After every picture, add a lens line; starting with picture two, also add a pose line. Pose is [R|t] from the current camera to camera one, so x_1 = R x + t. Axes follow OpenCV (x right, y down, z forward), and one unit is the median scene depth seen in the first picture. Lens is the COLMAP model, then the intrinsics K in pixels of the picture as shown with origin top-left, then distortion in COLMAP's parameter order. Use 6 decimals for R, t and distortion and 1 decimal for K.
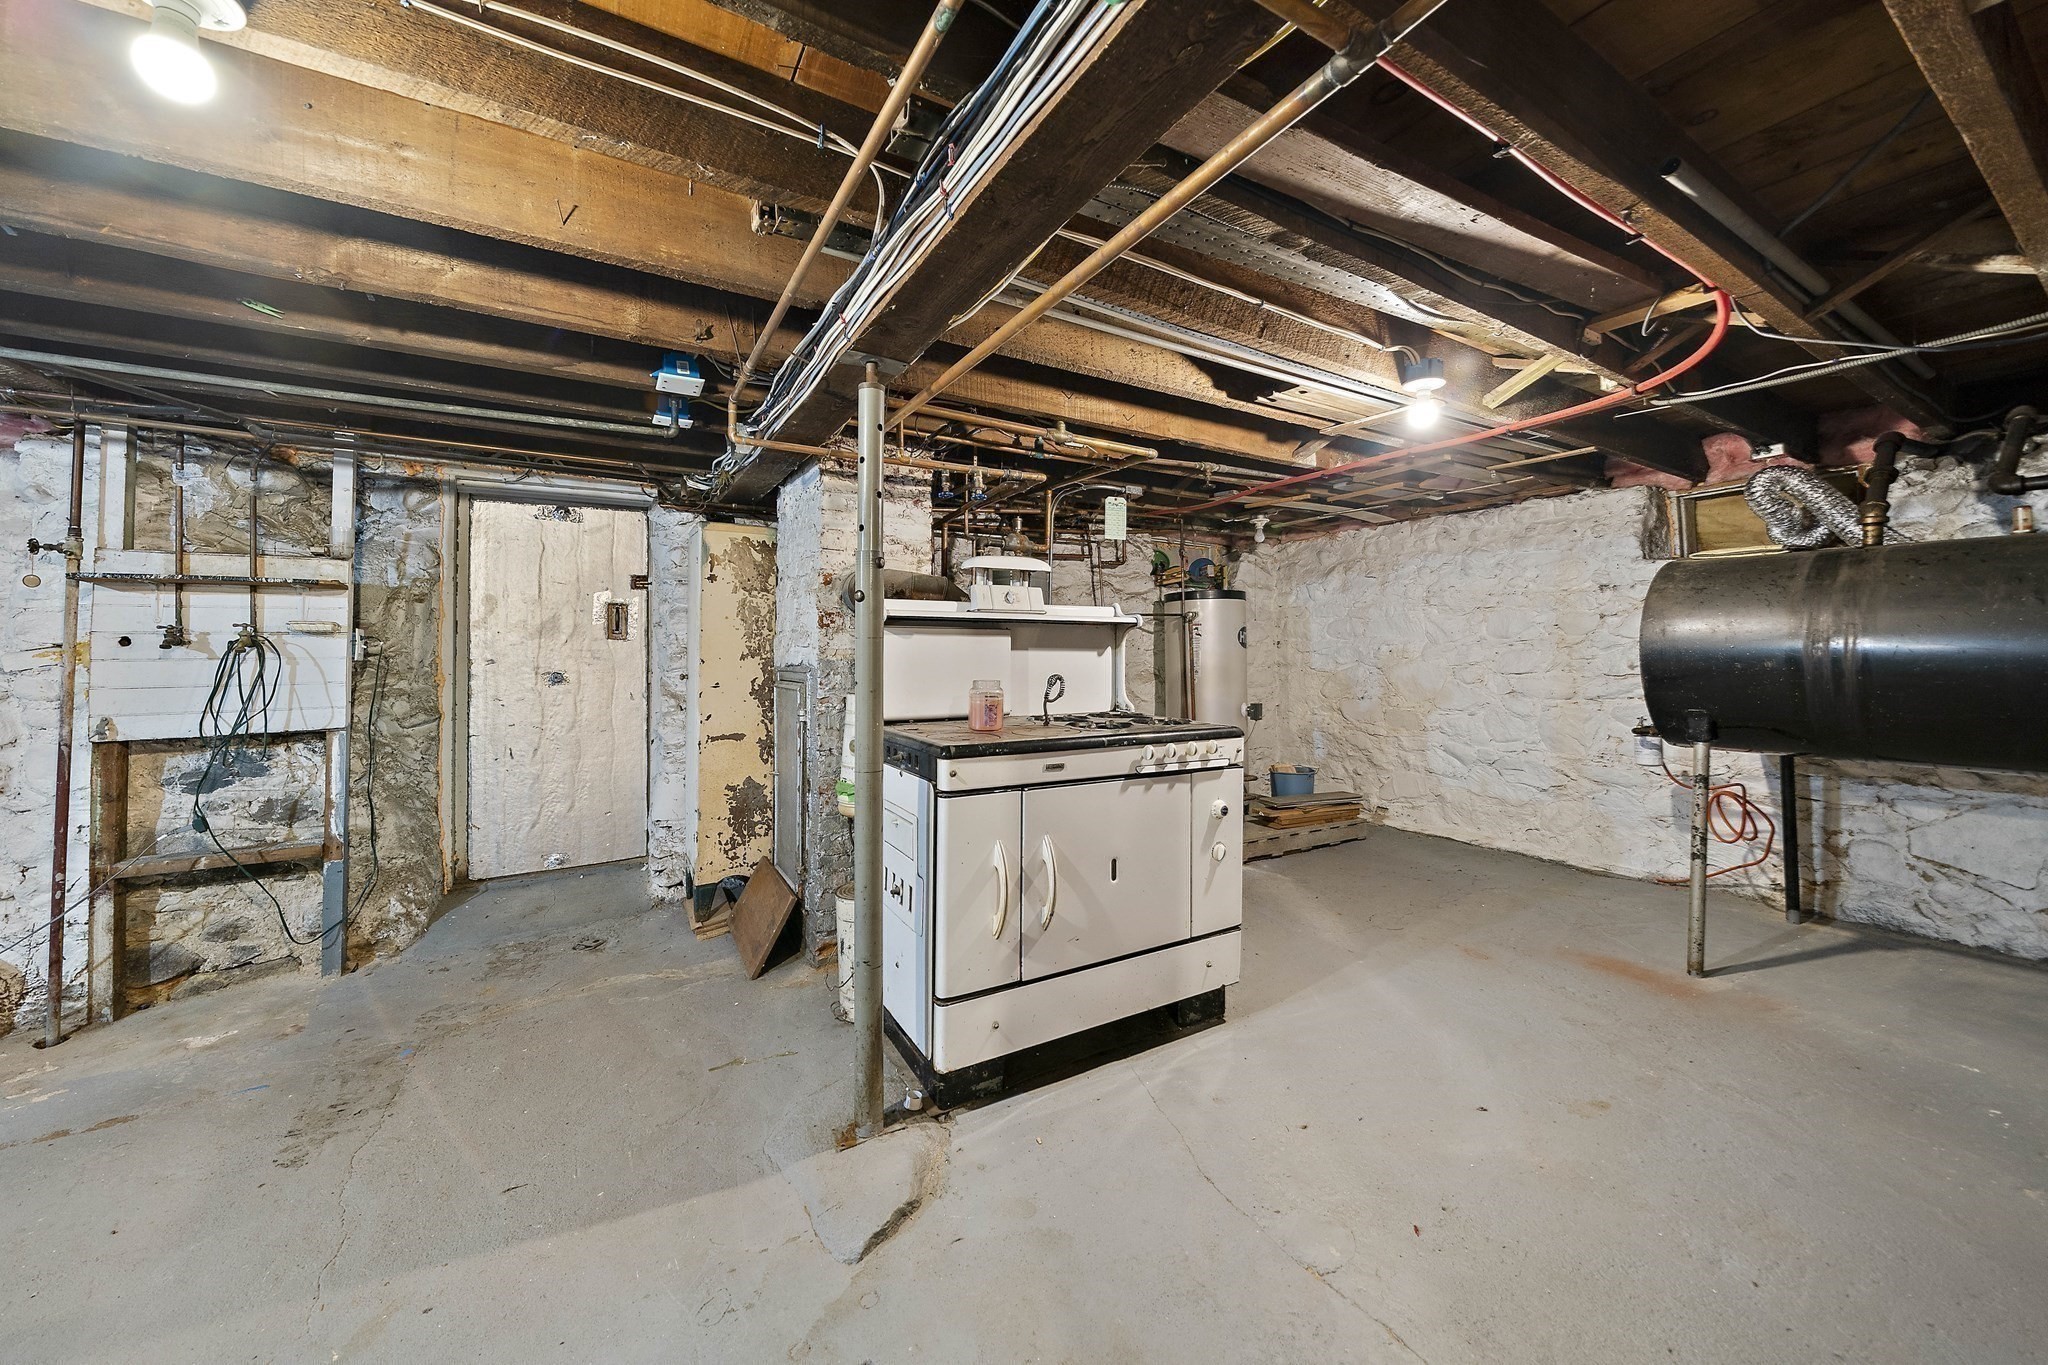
lens RADIAL K [[706.0, 0, 1032.2], [0, 706.0, 661.4], [0, 0, 1]] dist [-0.008831, 0.000027]
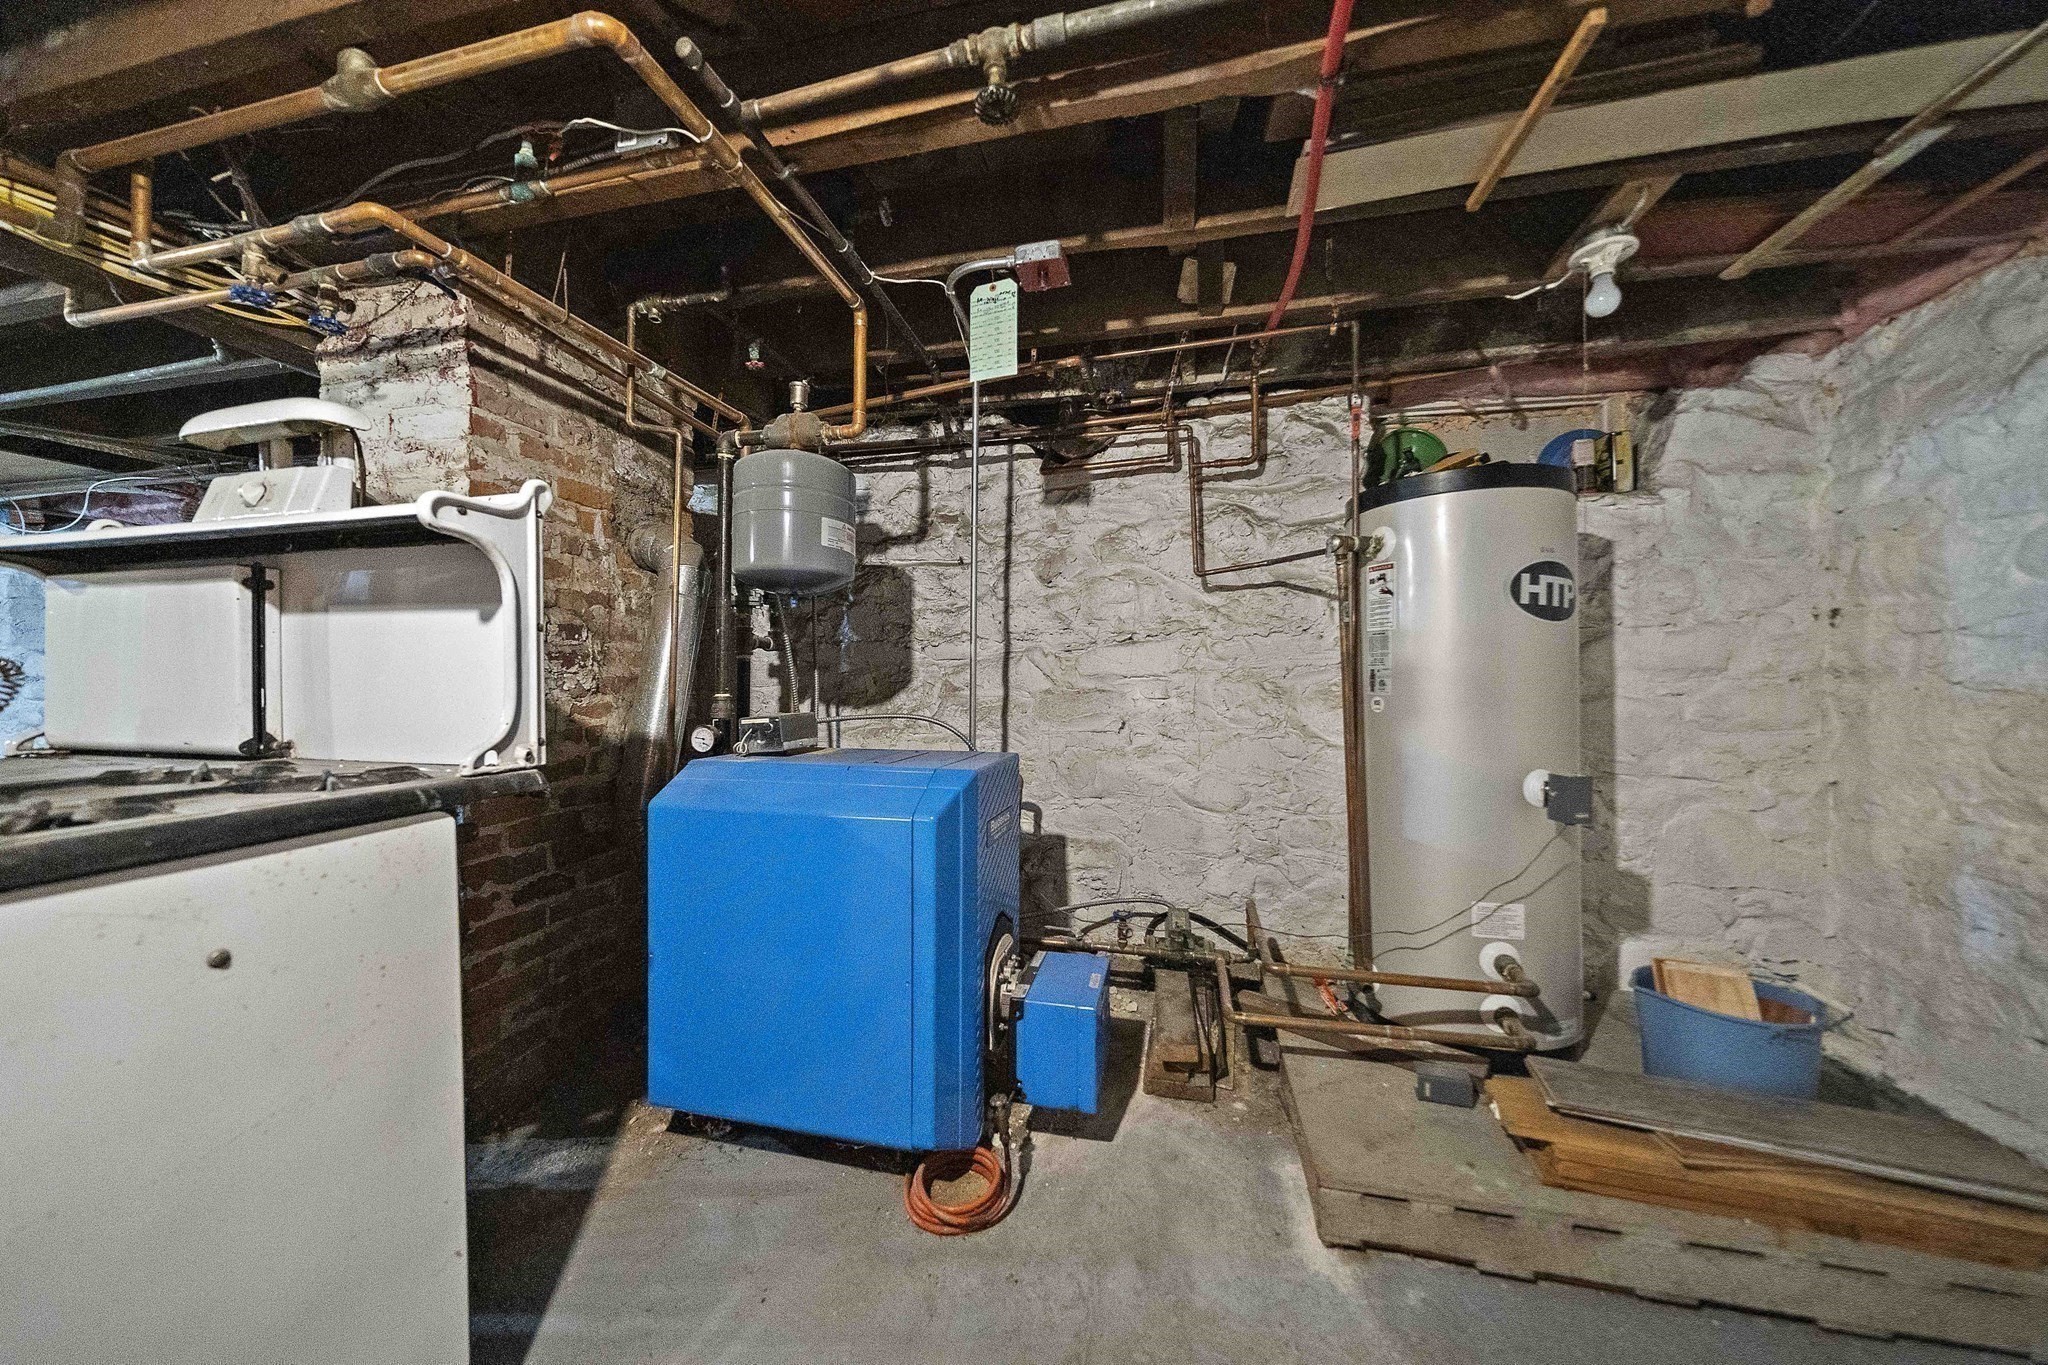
lens RADIAL K [[706.0, 0, 1014.3], [0, 706.0, 684.6], [0, 0, 1]] dist [-0.008831, 0.000027]
pose [[0.738492, 0.002751, -0.674257, 0.294463], [-0.003984, 0.999992, -0.000284, 0.013540], [0.674251, 0.002896, 0.738497, 0.471321]]
